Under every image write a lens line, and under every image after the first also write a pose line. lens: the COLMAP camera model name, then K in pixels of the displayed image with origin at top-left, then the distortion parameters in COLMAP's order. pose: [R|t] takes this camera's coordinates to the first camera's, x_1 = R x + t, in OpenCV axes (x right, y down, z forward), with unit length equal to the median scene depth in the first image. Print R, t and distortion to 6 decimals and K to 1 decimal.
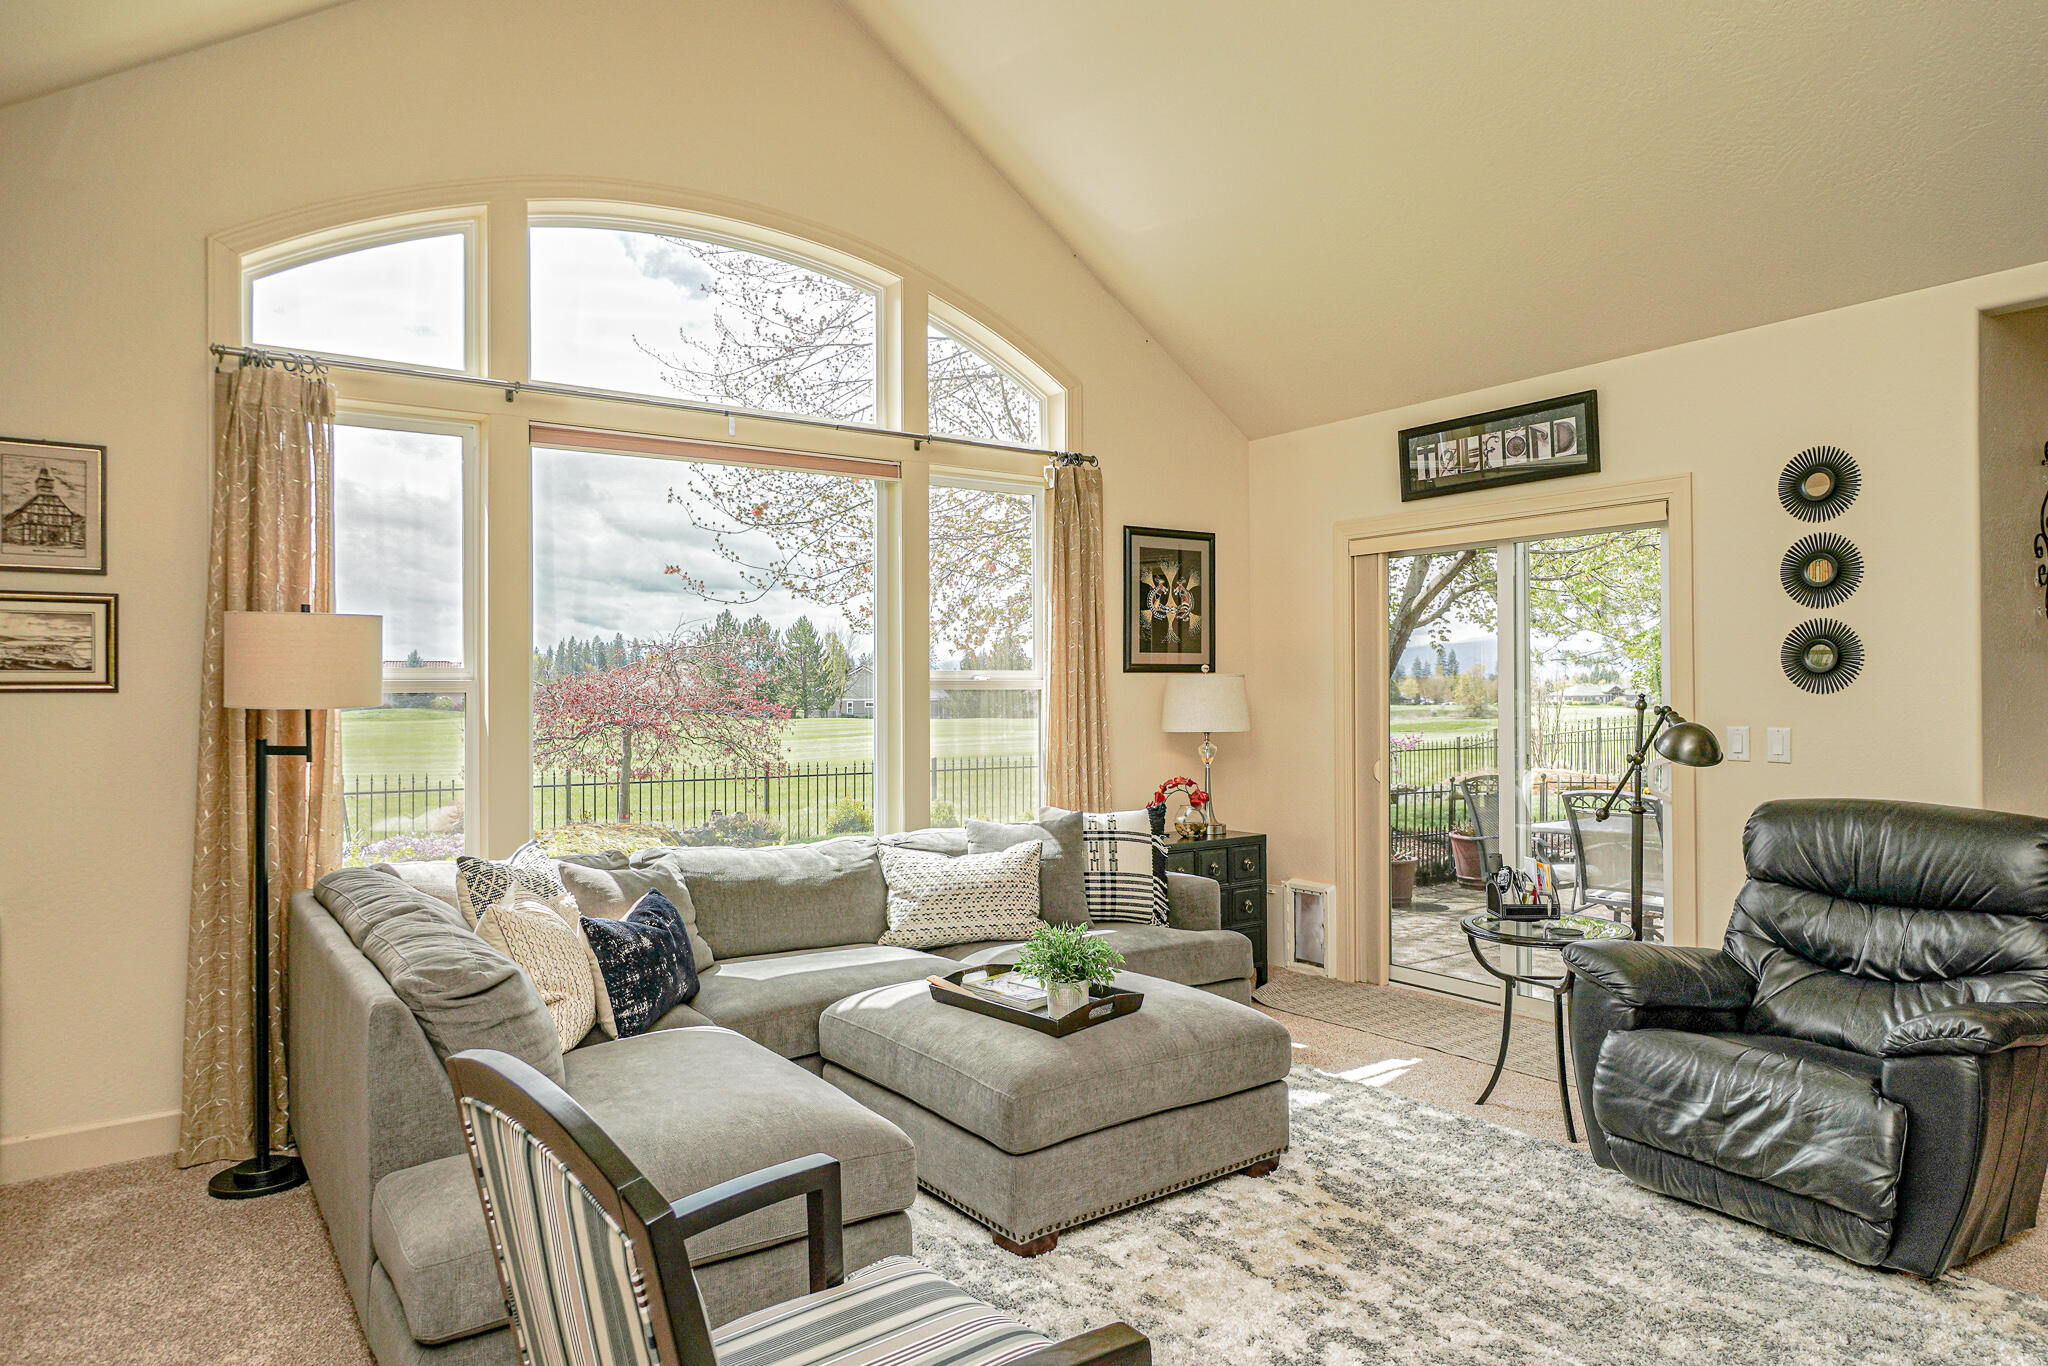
lens RADIAL K [[1287.7, 0, 1022.6], [0, 1287.7, 674.2], [0, 0, 1]] dist [-0.002880, 0.020534]
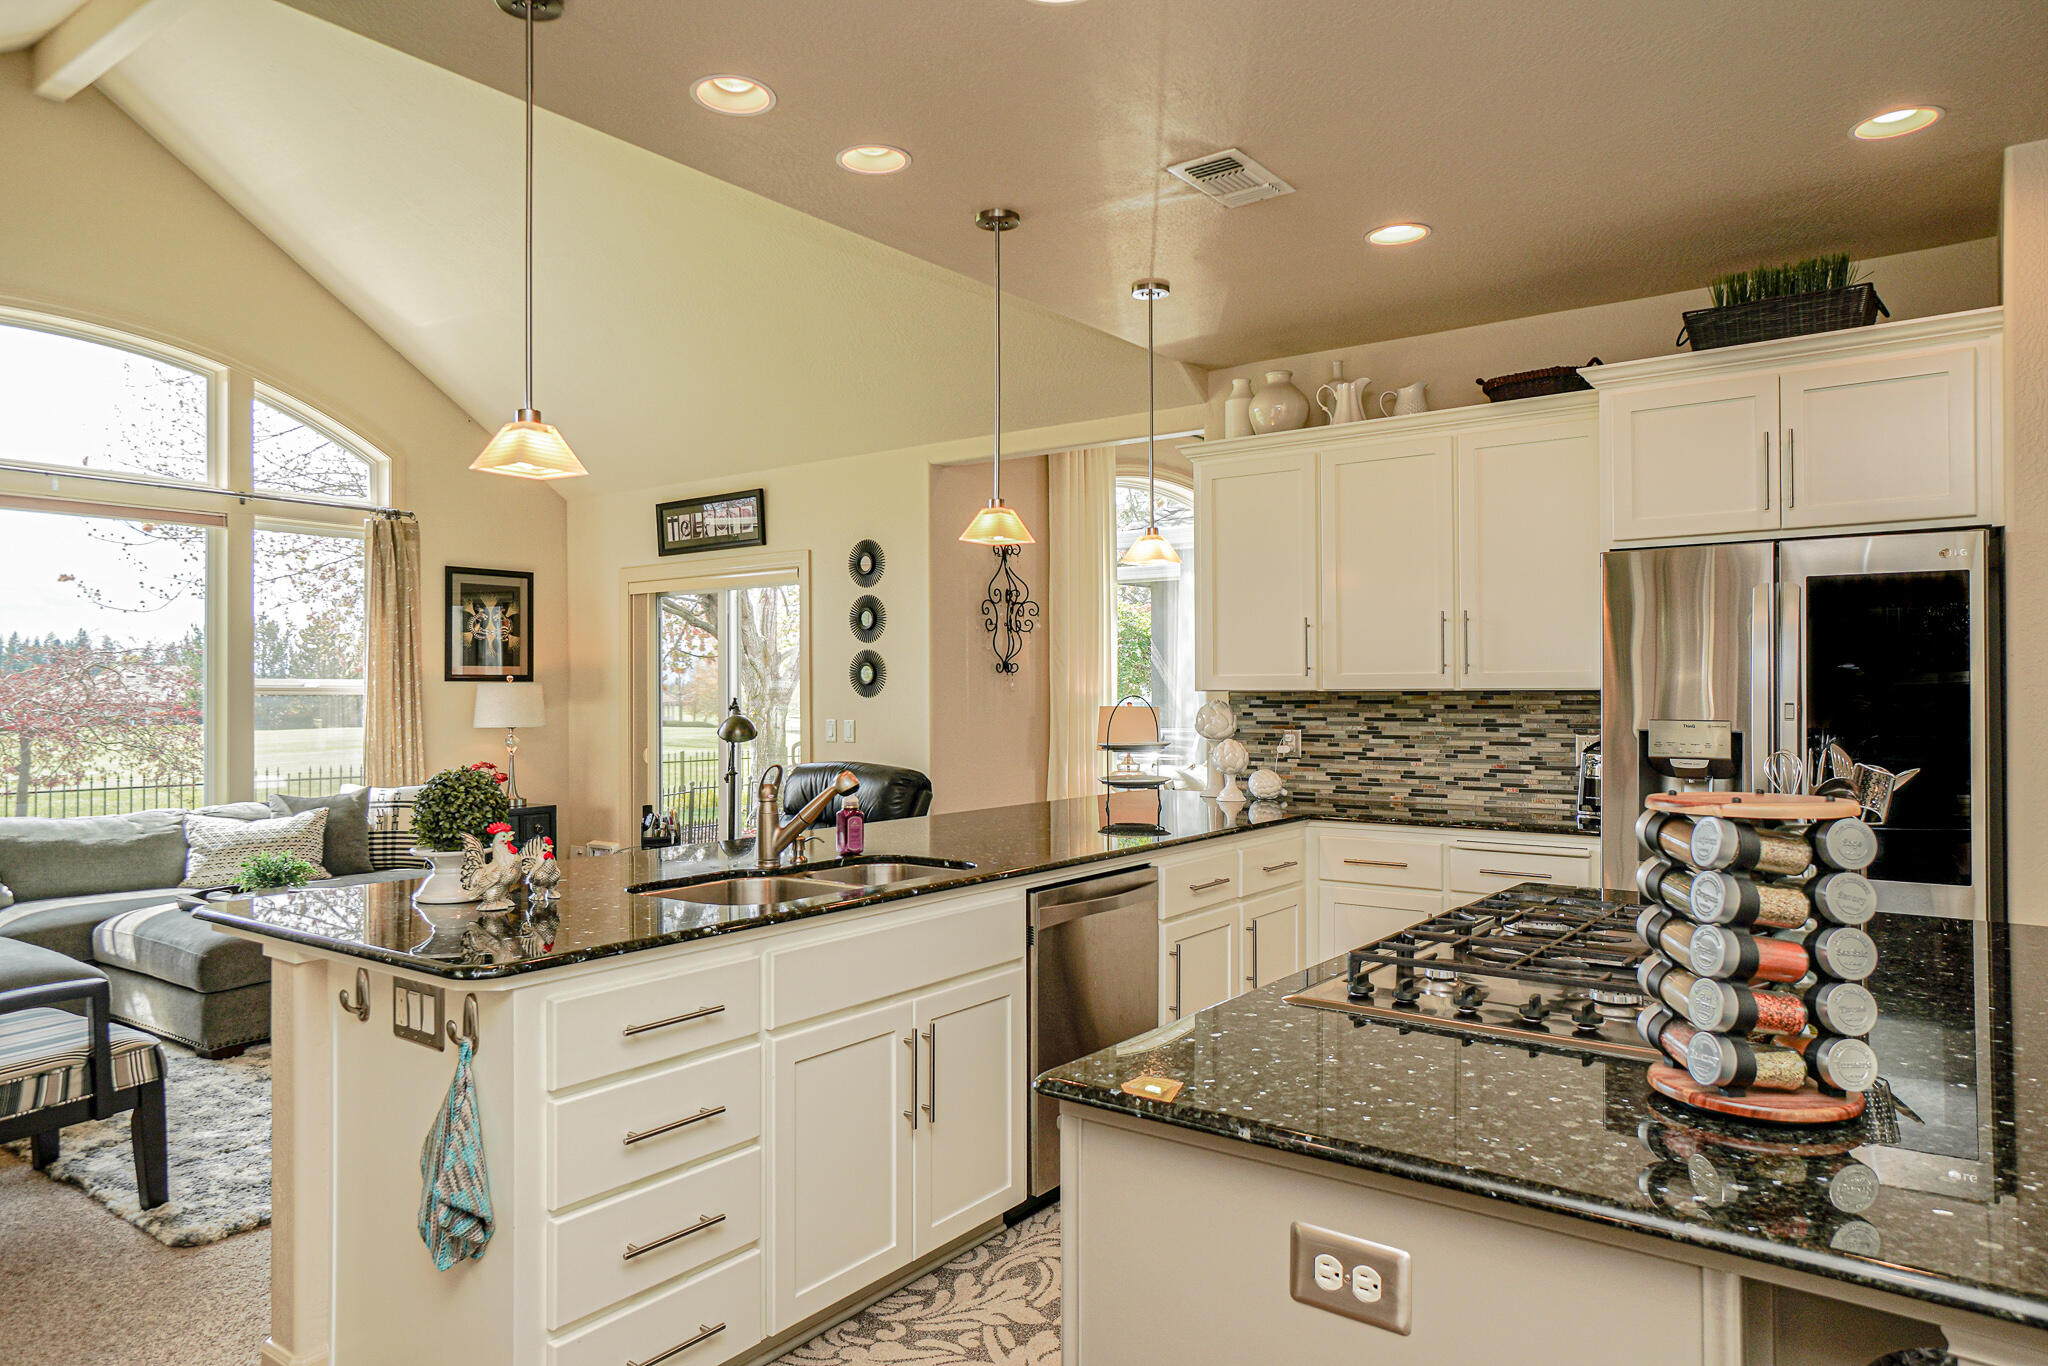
lens RADIAL K [[1298.7, 0, 1006.4], [0, 1298.7, 682.3], [0, 0, 1]] dist [0.017894, 0.001457]
pose [[0.952805, 0.003851, 0.303558, 0.329755], [-0.003862, 0.999992, -0.000564, -0.002784], [-0.303557, -0.000635, 0.952813, -0.602259]]
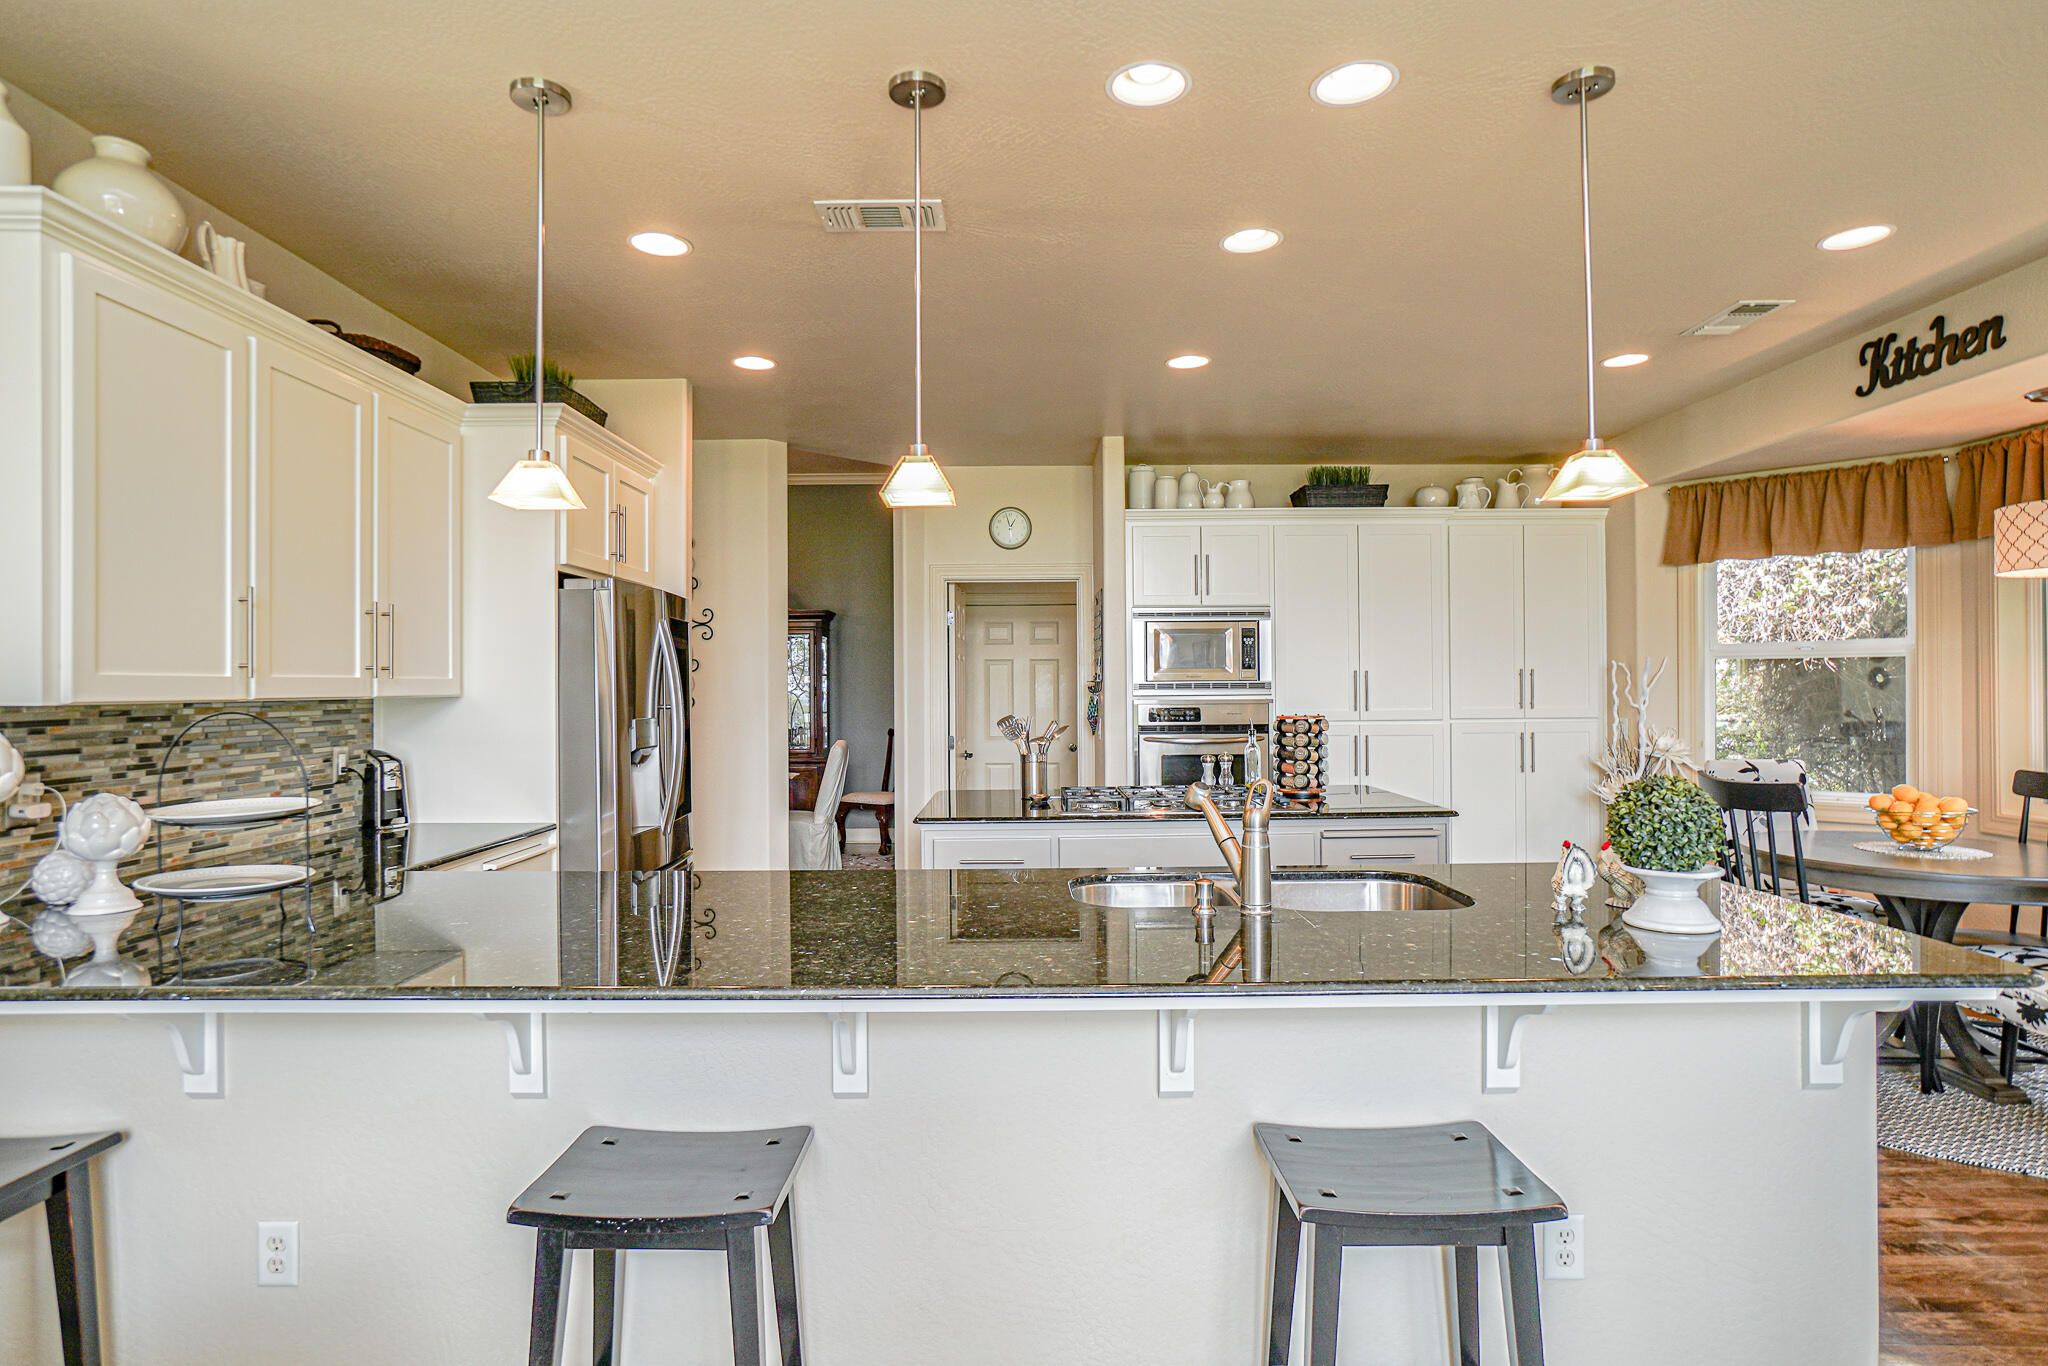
lens RADIAL K [[1107.5, 0, 1010.8], [0, 1107.5, 685.5], [0, 0, 1]] dist [-0.037325, 0.022819]
pose [[-0.819541, 0.011533, 0.572904, 0.212128], [0.006639, 0.999921, -0.010631, 0.004362], [-0.572982, -0.004909, -0.819553, 0.783254]]
